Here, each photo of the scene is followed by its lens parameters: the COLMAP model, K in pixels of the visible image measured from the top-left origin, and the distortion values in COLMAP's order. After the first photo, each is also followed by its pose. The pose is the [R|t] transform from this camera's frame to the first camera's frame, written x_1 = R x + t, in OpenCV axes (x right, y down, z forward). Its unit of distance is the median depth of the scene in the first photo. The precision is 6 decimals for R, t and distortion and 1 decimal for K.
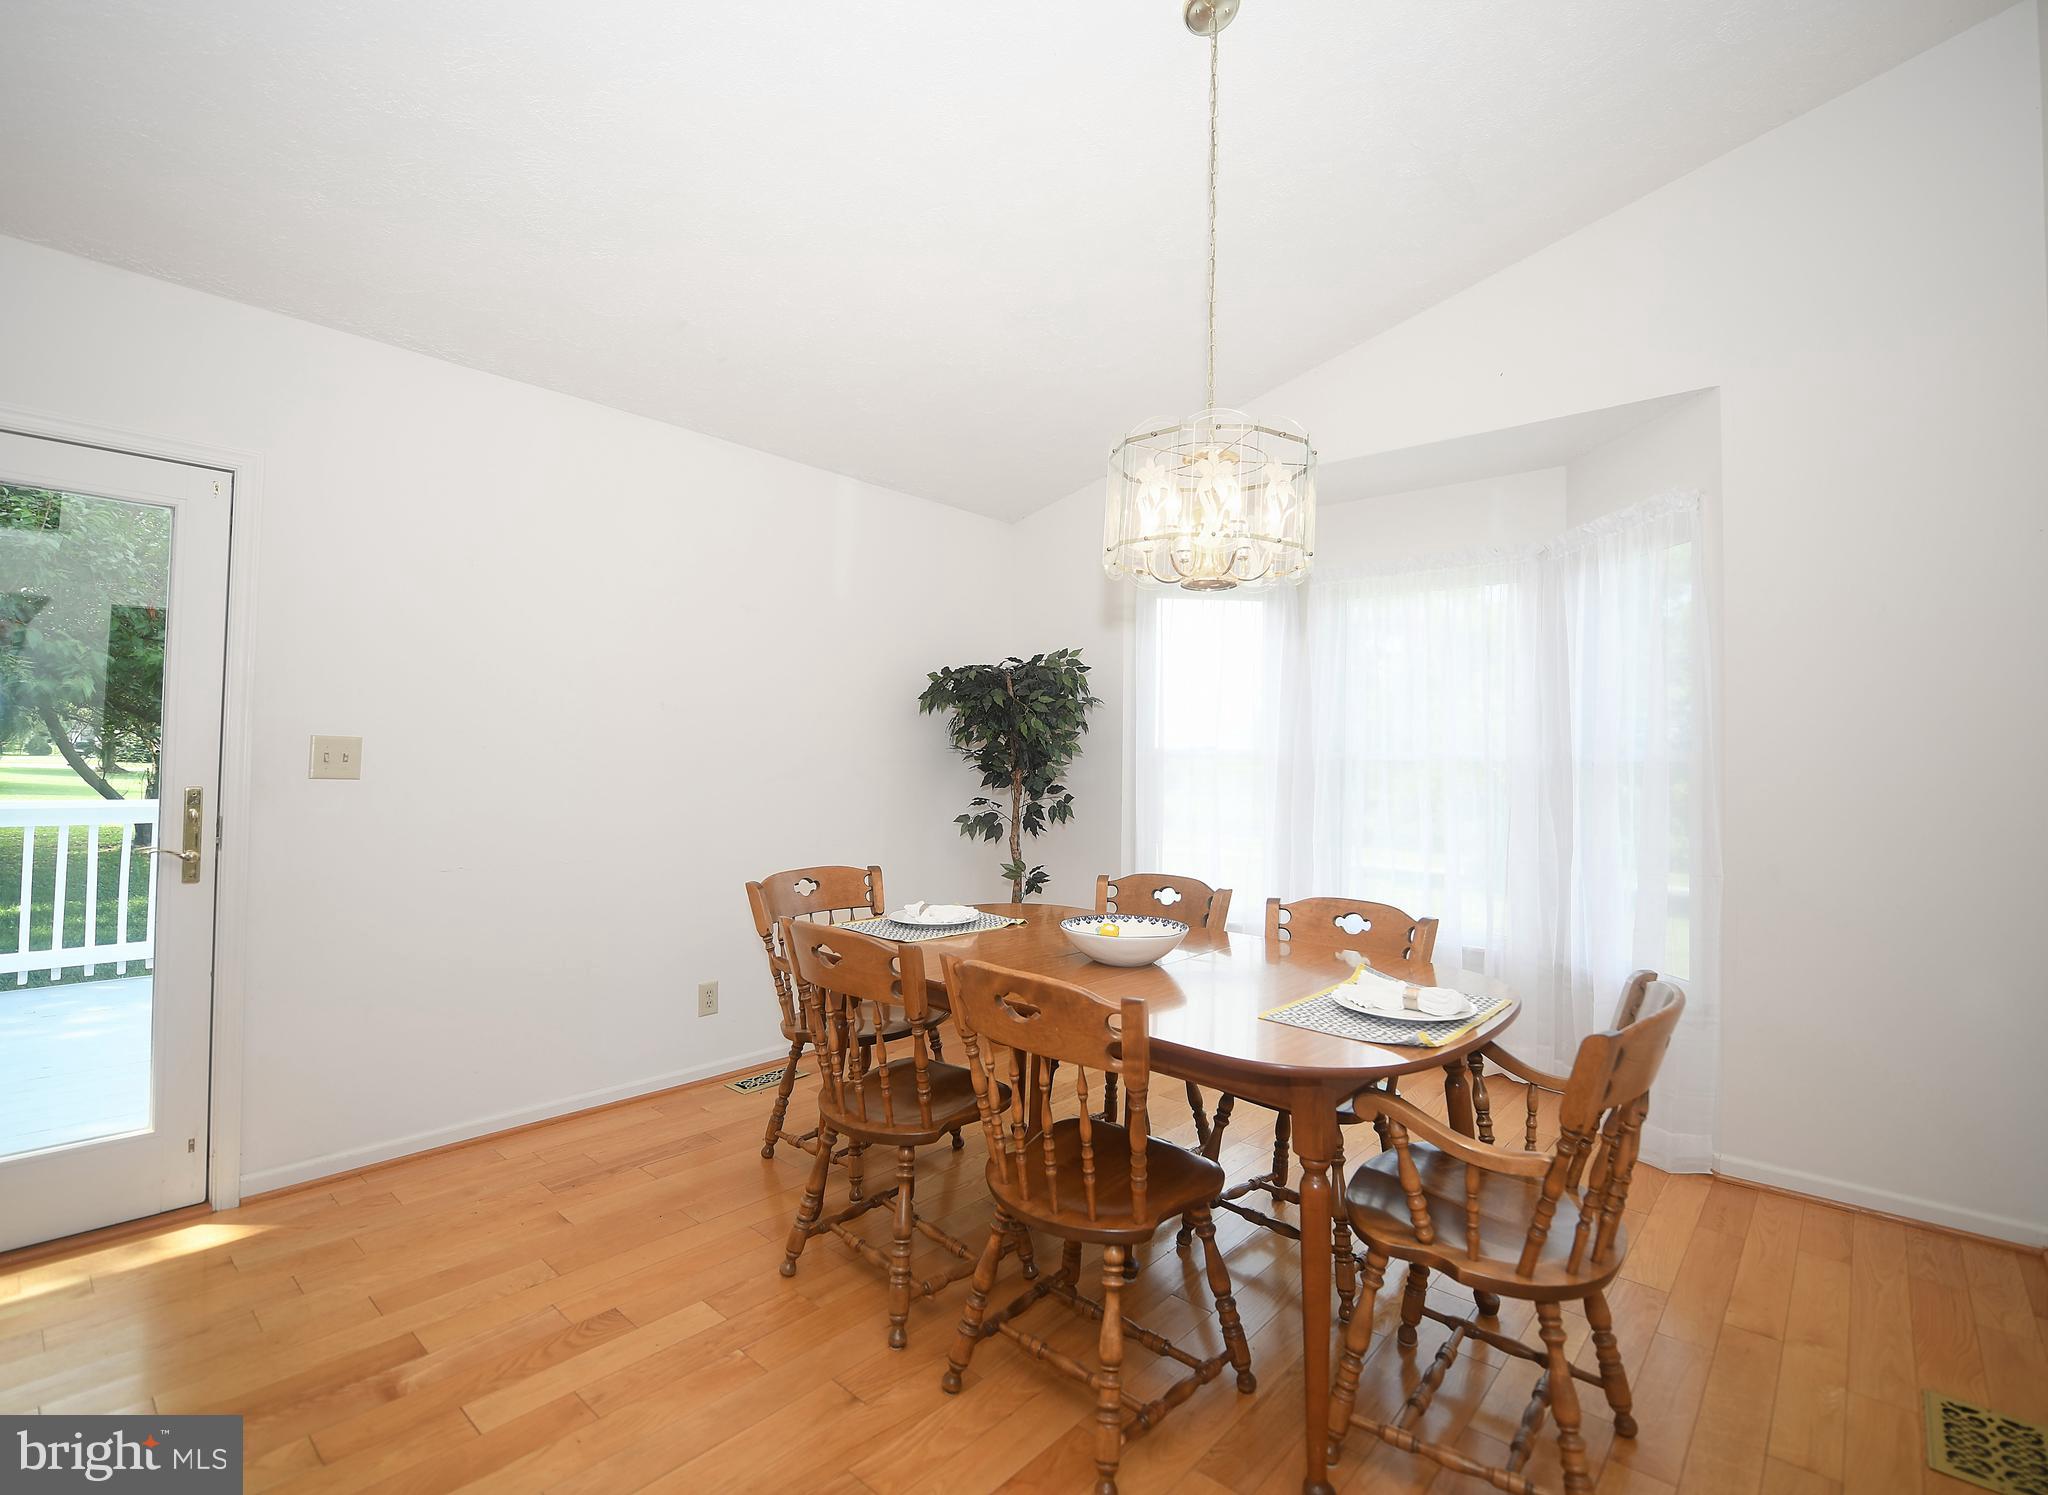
lens RADIAL K [[953.3, 0, 1021.5], [0, 953.3, 747.3], [0, 0, 1]] dist [-0.000040, -0.000442]
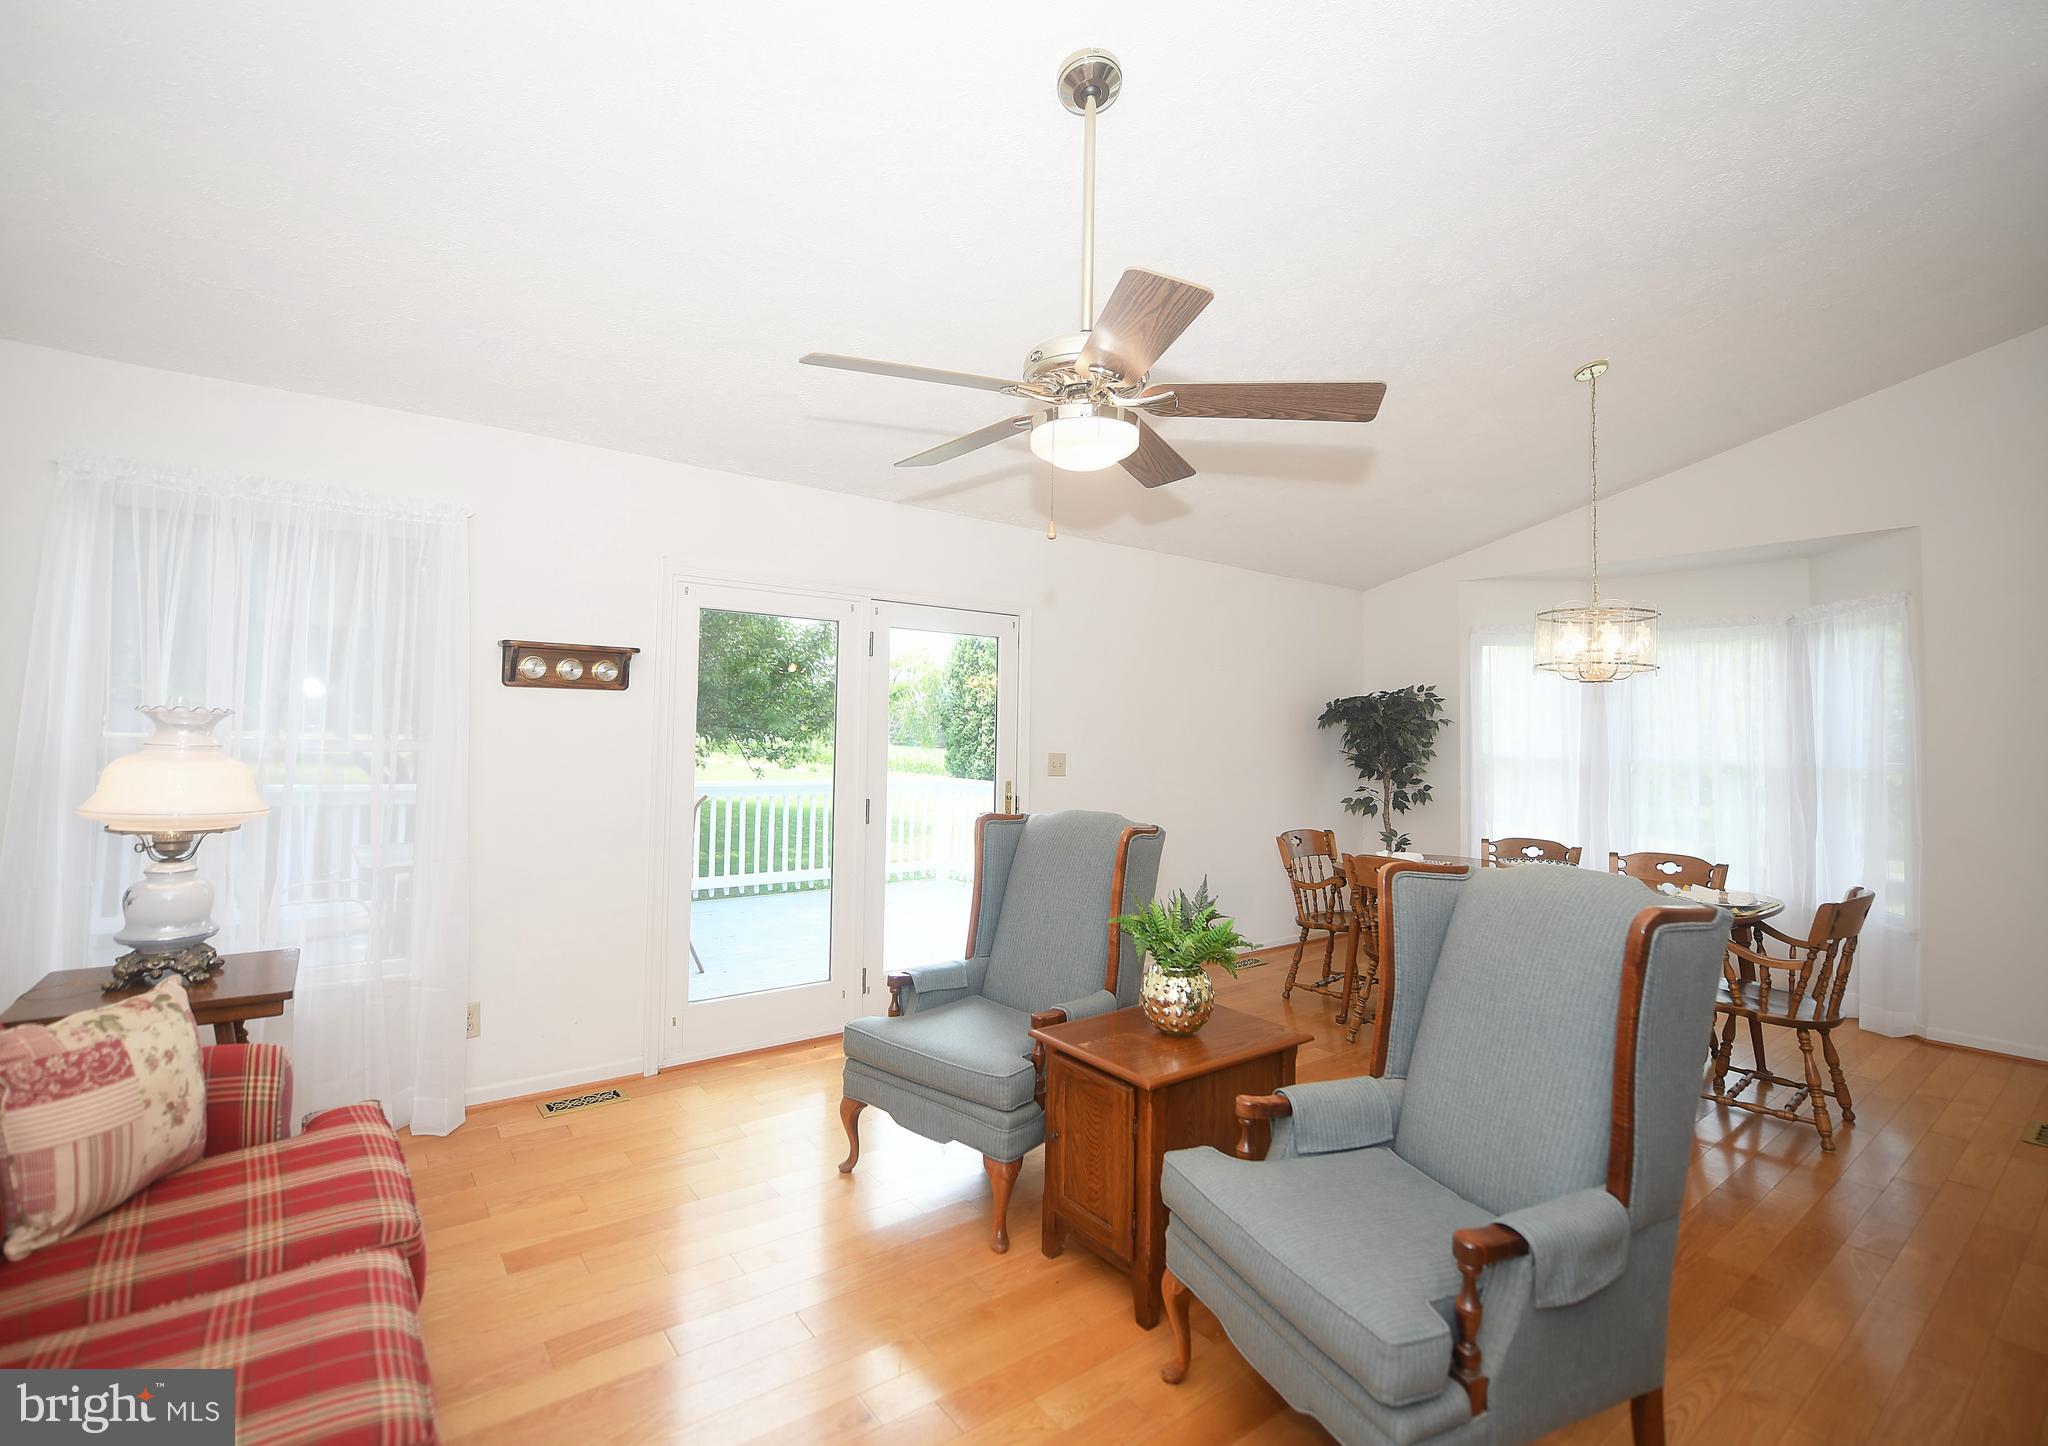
lens RADIAL K [[941.6, 0, 1028.6], [0, 941.6, 706.6], [0, 0, 1]] dist [0.001879, -0.000720]
pose [[0.984370, -0.003127, -0.176083, -0.296214], [-0.000415, 0.999798, -0.020078, -0.041348], [0.176111, 0.019837, 0.984170, -0.529861]]
